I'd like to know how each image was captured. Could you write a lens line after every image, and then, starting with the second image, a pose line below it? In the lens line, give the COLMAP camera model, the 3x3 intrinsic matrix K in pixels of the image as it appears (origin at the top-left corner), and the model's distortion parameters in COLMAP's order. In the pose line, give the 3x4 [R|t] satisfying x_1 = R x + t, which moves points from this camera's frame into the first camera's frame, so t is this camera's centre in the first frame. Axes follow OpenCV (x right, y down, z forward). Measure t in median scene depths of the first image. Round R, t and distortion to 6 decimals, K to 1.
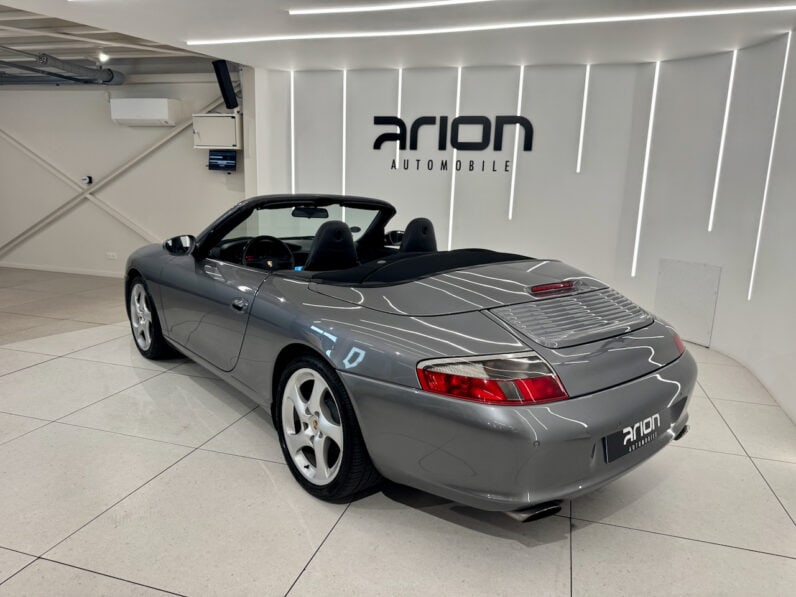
lens RADIAL K [[565.3, 0, 401.8], [0, 565.3, 305.8], [0, 0, 1]] dist [0.063295, -0.078789]
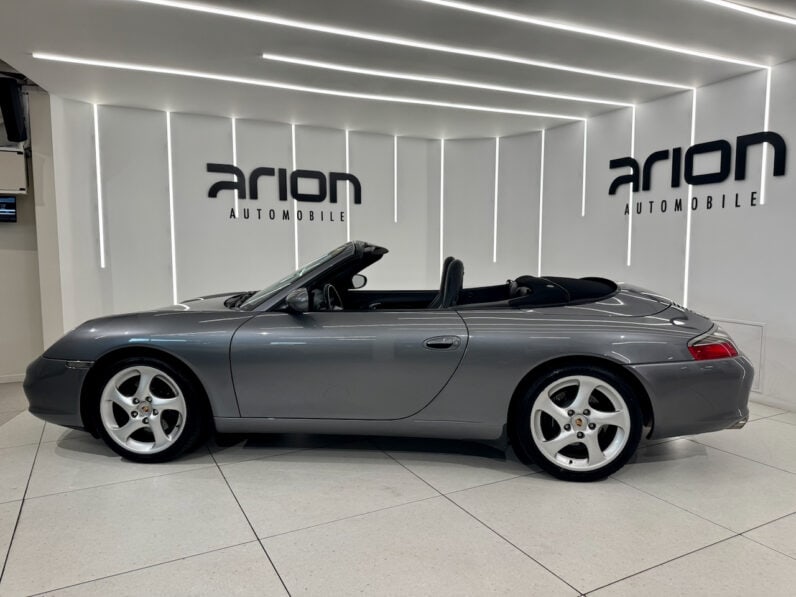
lens RADIAL K [[565.3, 0, 398.6], [0, 565.3, 304.1], [0, 0, 1]] dist [0.063295, -0.078789]
pose [[0.712561, -0.108543, 0.693163, -0.510700], [0.165803, 0.986028, -0.016040, -0.038235], [-0.681738, 0.126359, 0.720602, 0.140673]]
